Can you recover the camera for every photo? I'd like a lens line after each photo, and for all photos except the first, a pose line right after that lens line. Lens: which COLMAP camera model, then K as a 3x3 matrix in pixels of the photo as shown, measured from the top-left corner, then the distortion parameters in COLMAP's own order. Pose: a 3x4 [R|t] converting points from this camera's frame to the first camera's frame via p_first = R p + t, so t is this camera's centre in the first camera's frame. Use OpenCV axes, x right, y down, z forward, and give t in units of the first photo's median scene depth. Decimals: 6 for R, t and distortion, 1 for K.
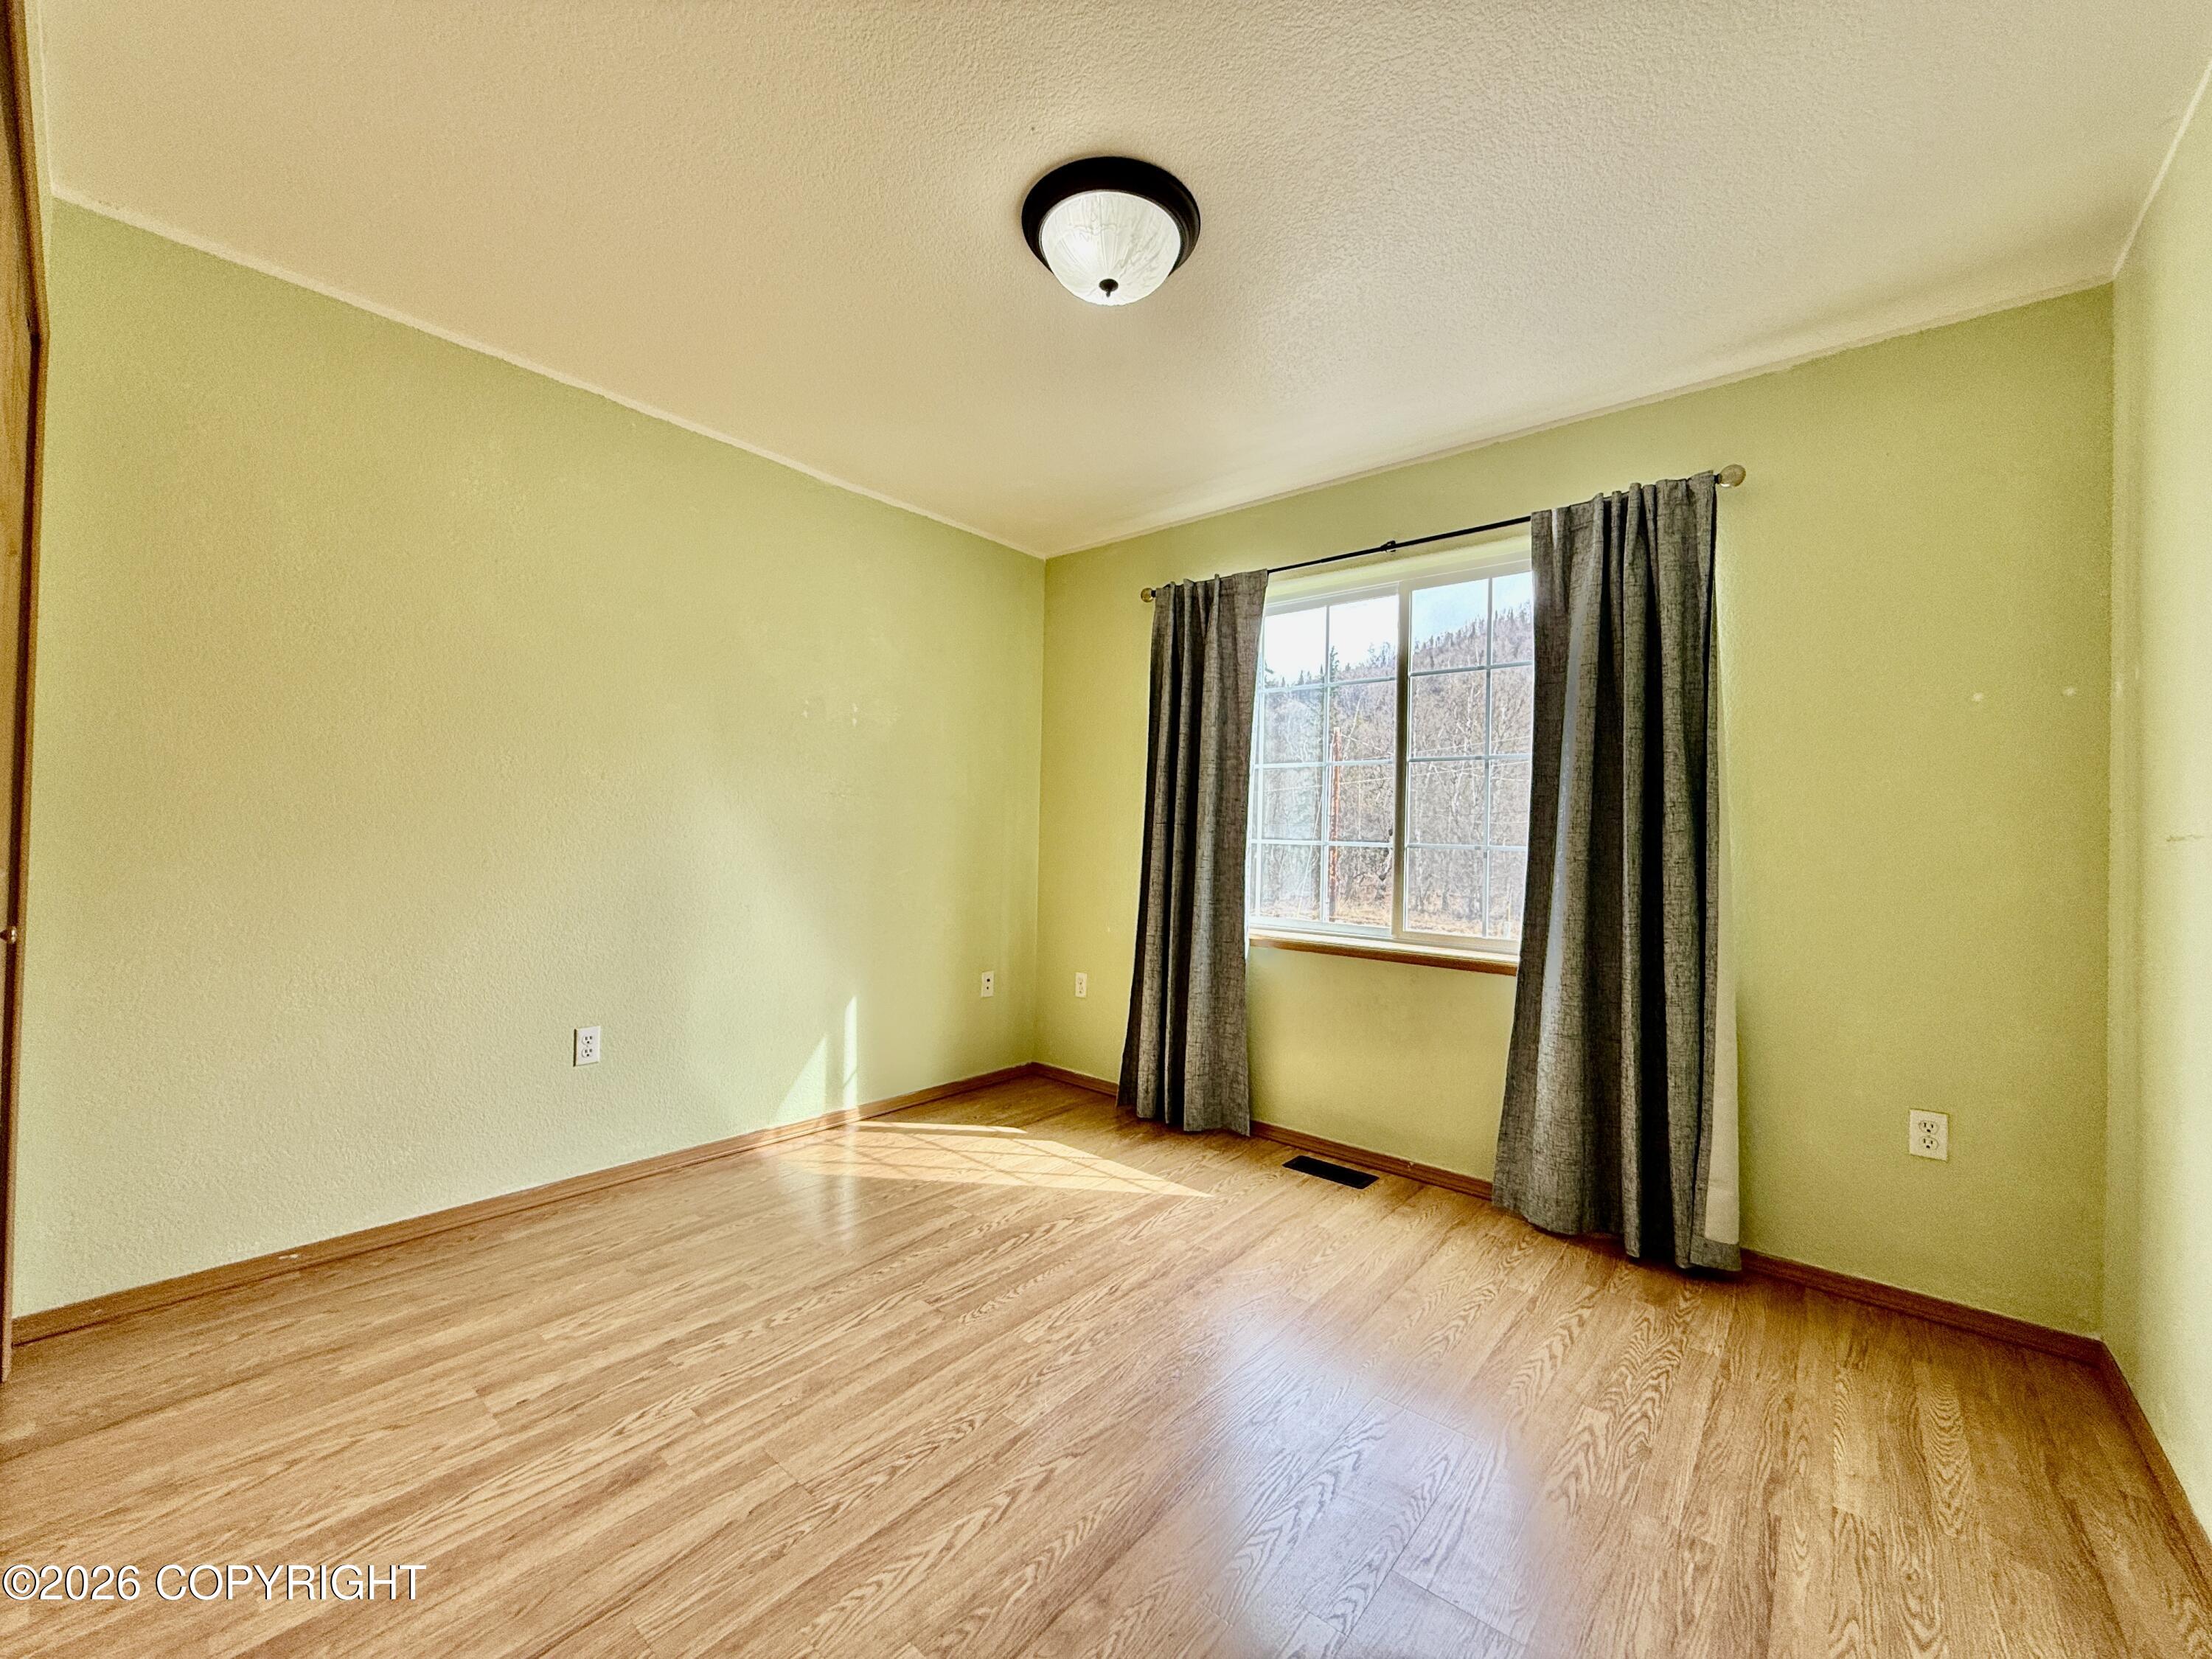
lens RADIAL K [[876.8, 0, 1095.5], [0, 876.8, 825.7], [0, 0, 1]] dist [0.000211, 0.000083]
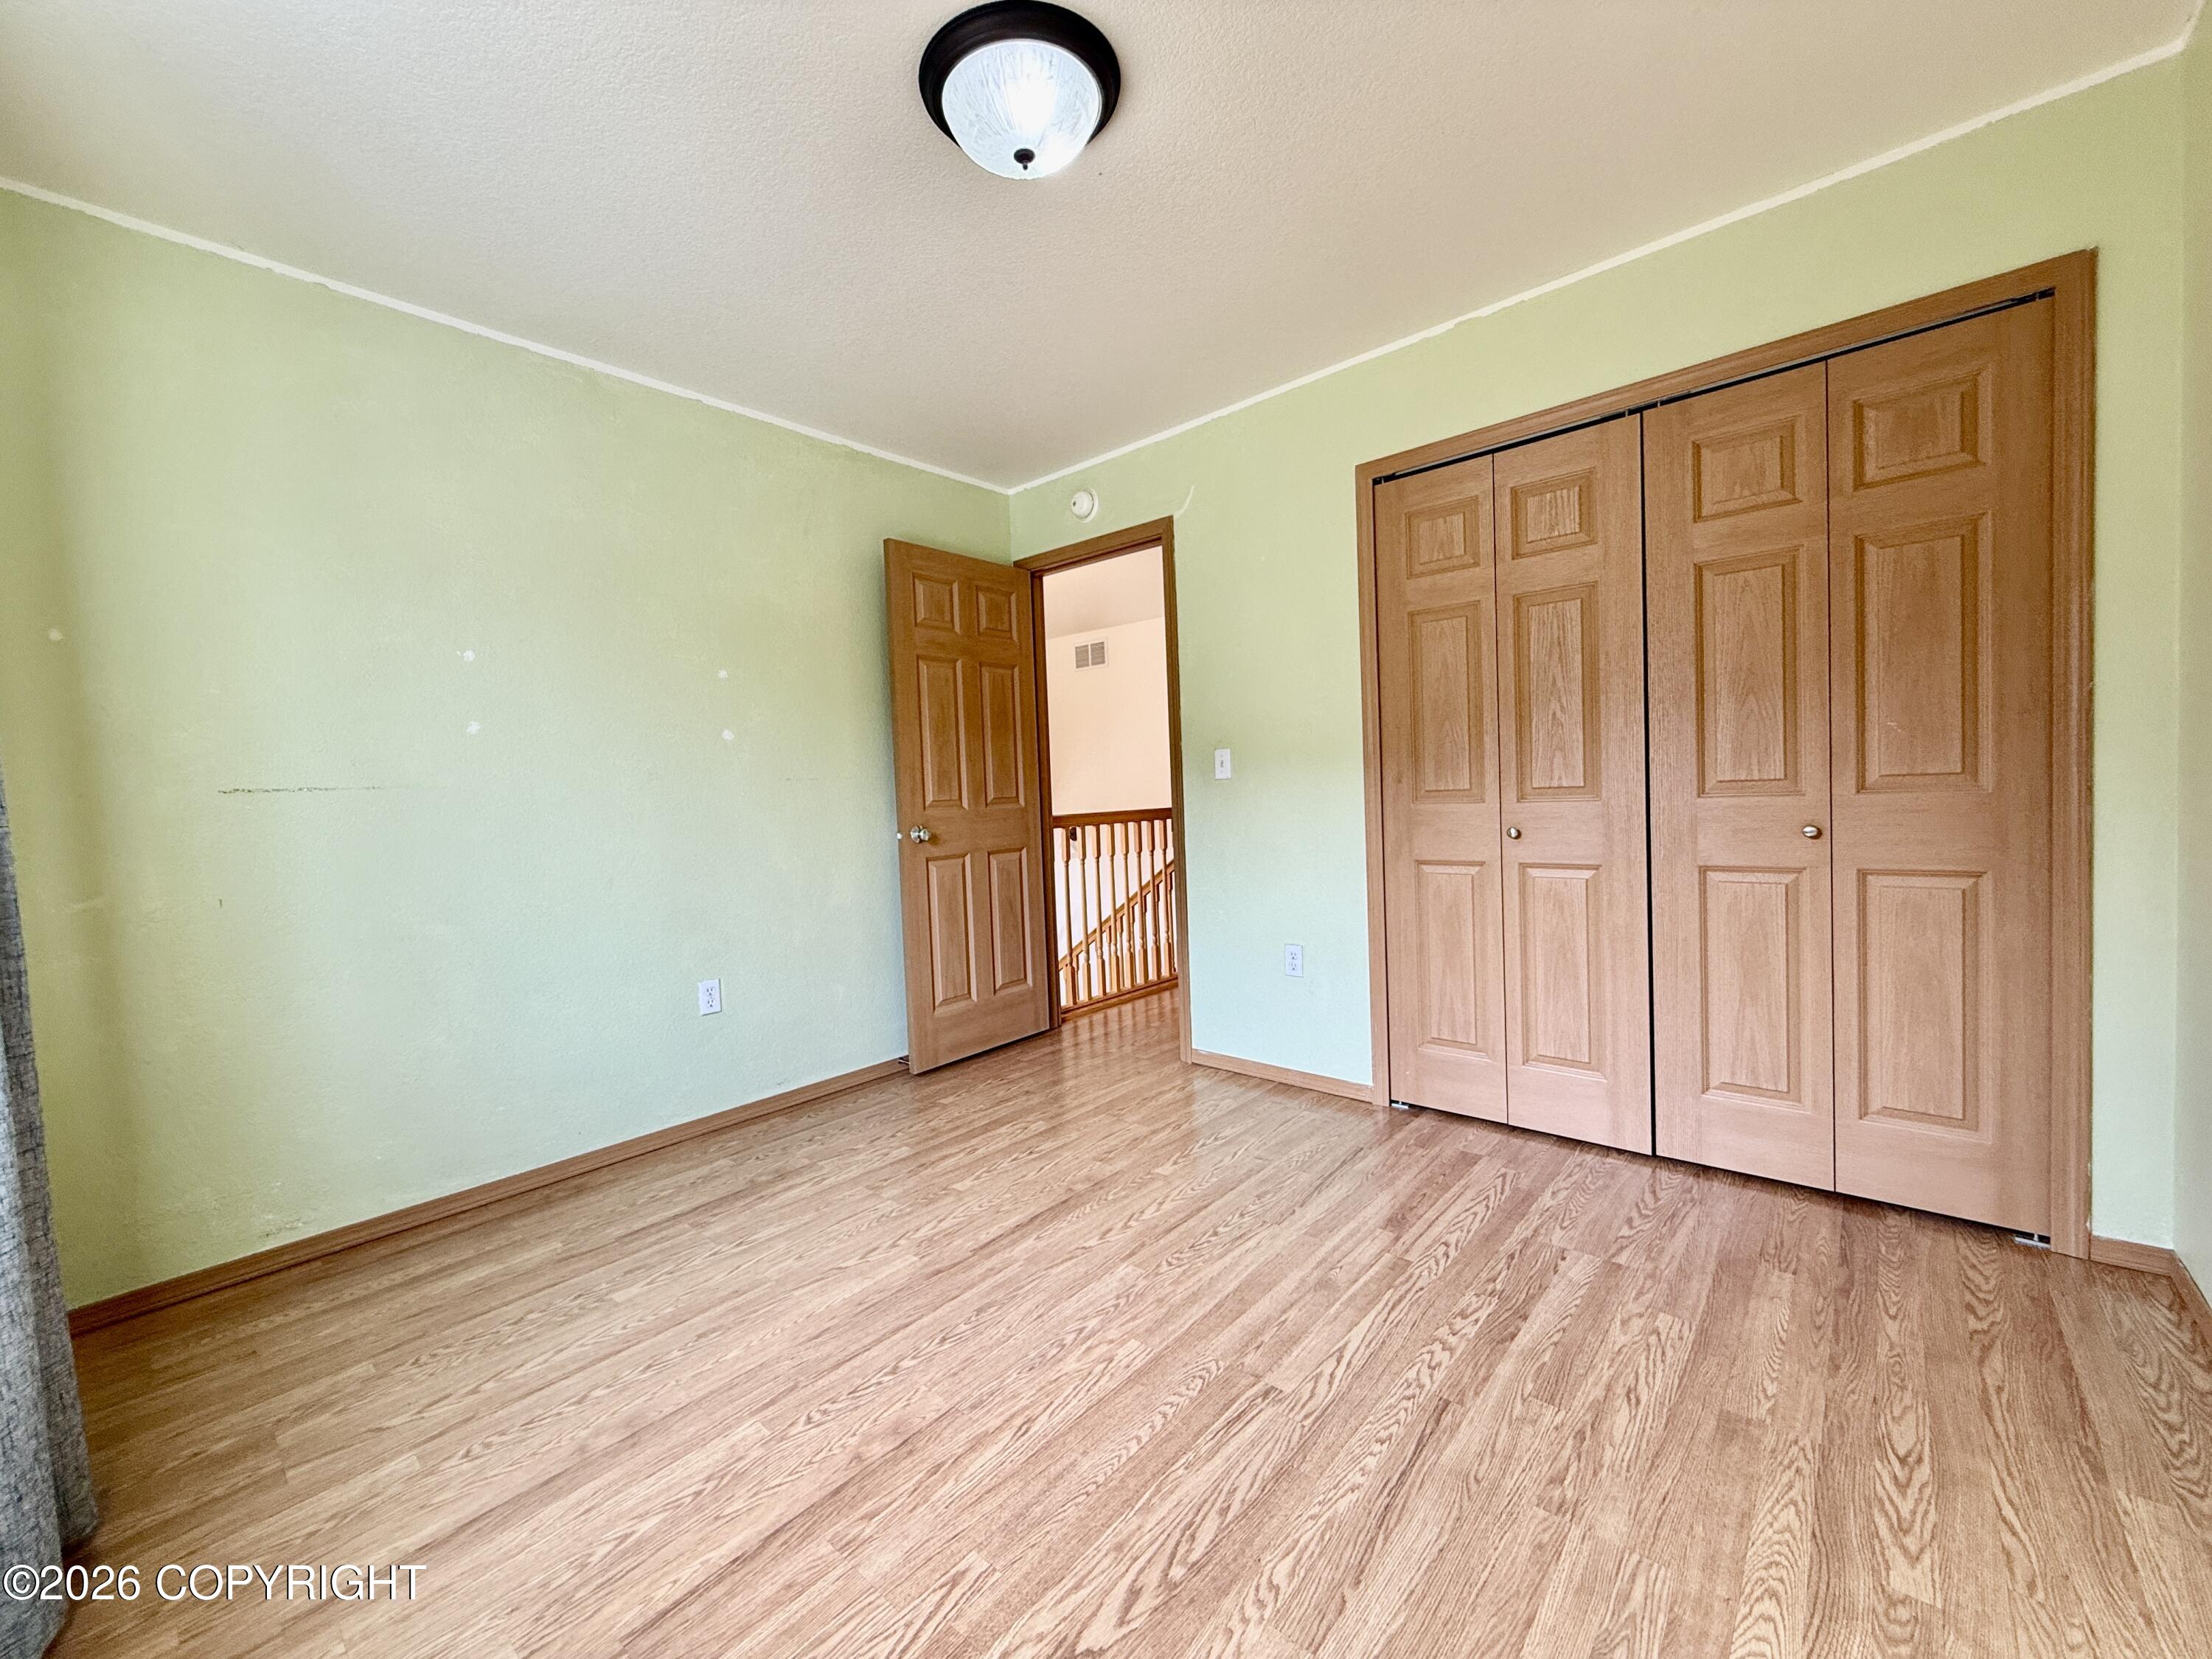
lens RADIAL K [[876.8, 0, 1095.5], [0, 876.8, 825.7], [0, 0, 1]] dist [0.000211, 0.000083]
pose [[-0.999625, 0.016147, 0.022137, -0.071322], [0.016792, 0.999430, 0.029294, 0.043725], [-0.021652, 0.029654, -0.999326, 2.039436]]
